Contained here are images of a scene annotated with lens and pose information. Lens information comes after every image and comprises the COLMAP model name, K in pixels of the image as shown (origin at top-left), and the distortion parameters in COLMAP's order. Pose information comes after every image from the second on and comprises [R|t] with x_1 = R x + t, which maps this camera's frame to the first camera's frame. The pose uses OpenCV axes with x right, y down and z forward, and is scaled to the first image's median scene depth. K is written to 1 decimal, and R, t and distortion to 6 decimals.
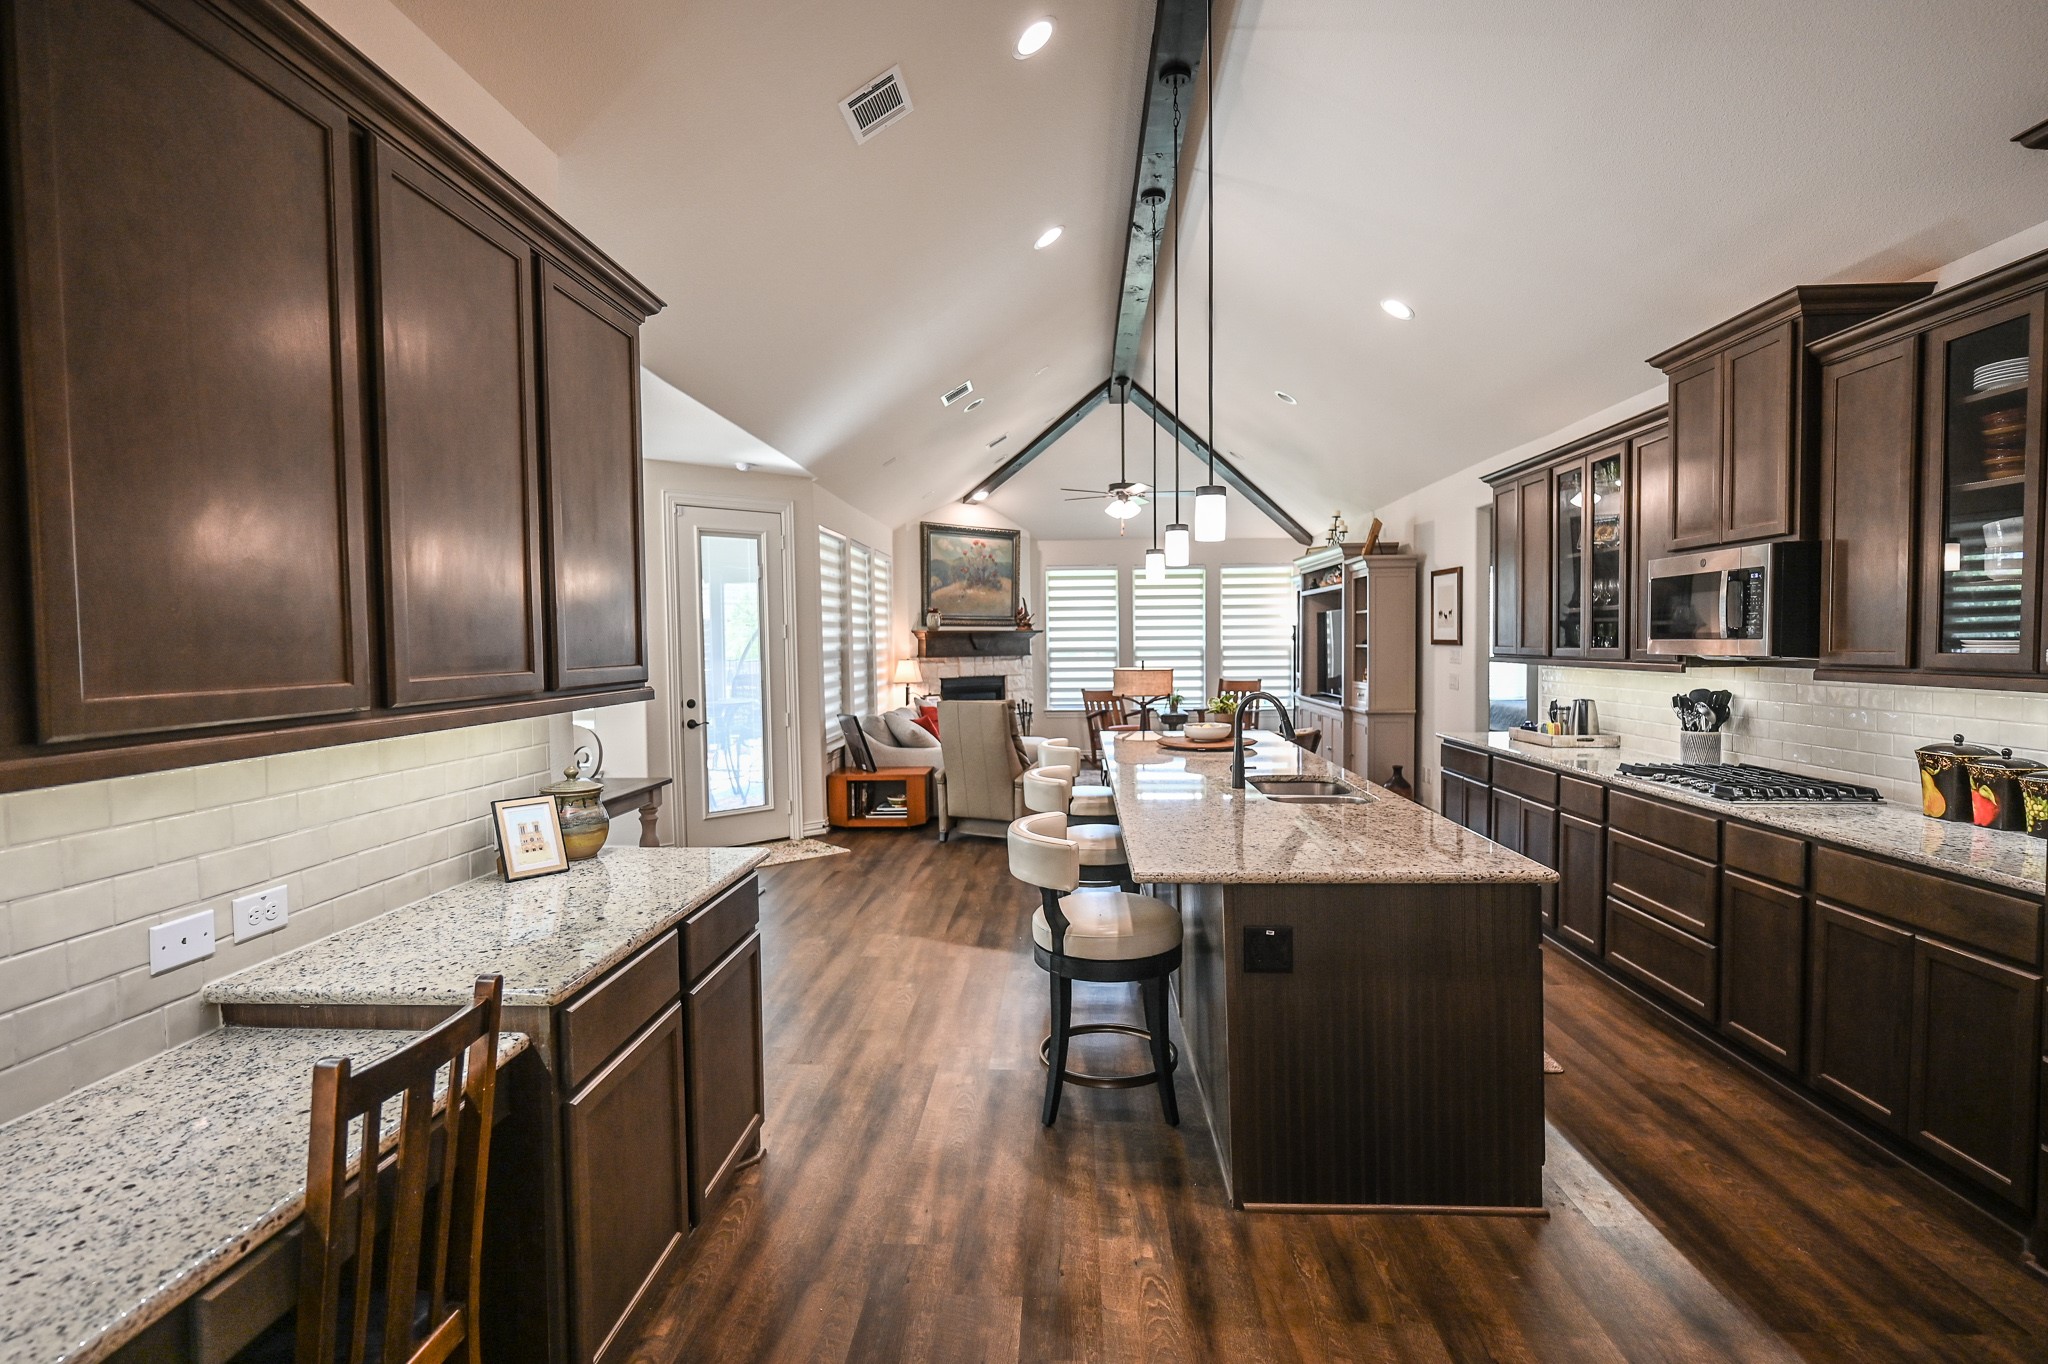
lens RADIAL K [[999.1, 0, 1024.5], [0, 999.1, 678.6], [0, 0, 1]] dist [-0.001710, 0.002044]
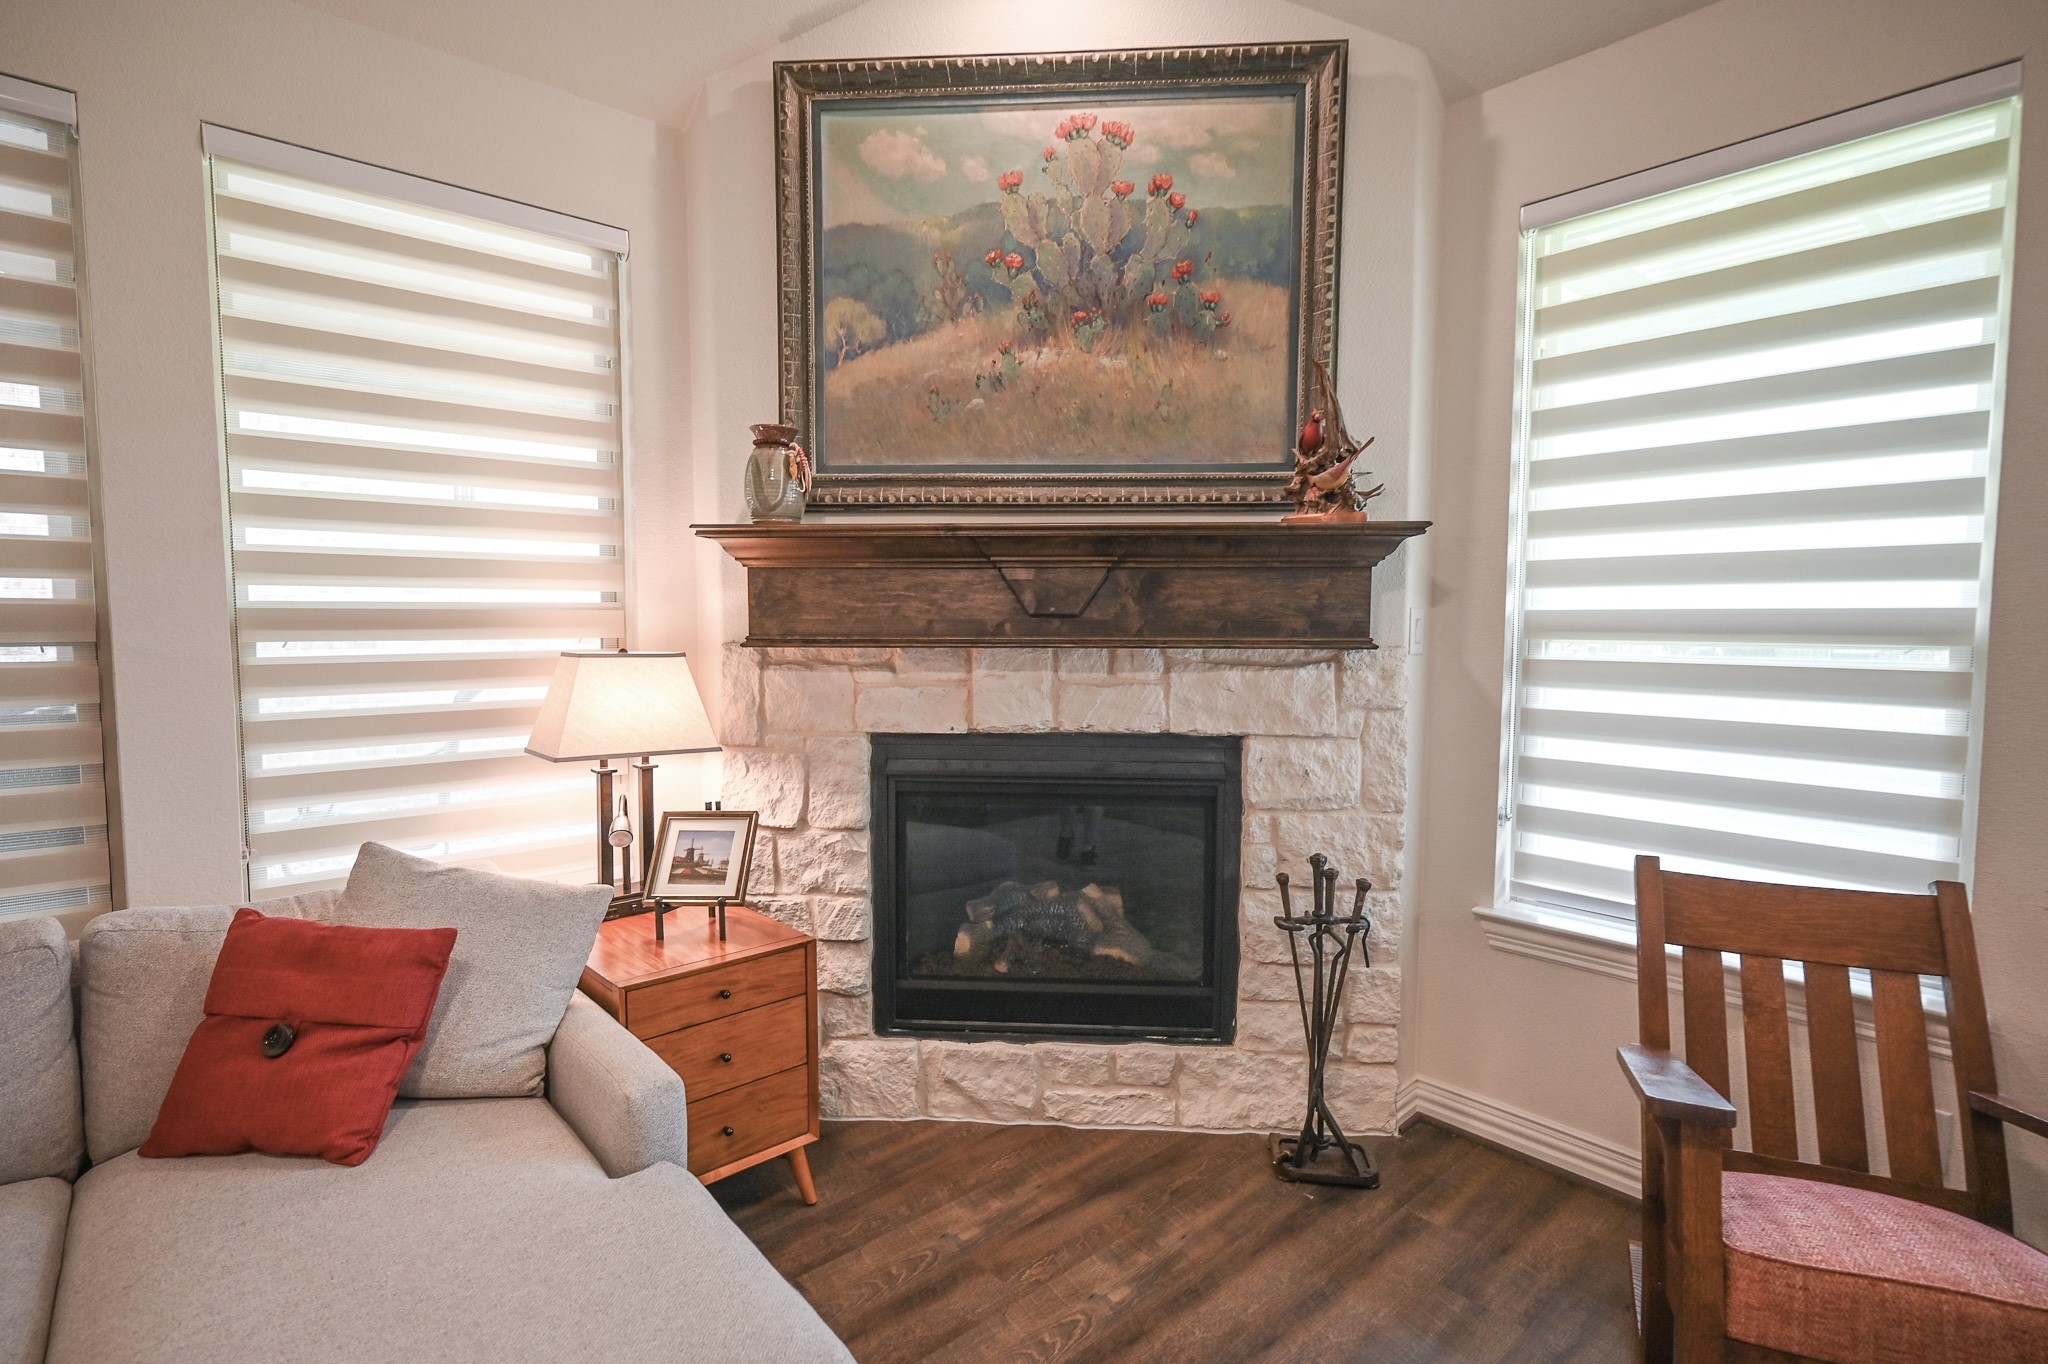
lens RADIAL K [[999.1, 0, 1027.6], [0, 999.1, 688.8], [0, 0, 1]] dist [-0.001710, 0.002044]
pose [[0.692146, 0.063610, -0.718950, 0.110459], [-0.038481, 0.997944, 0.051248, -0.023763], [0.720731, -0.007806, 0.693170, 0.837857]]
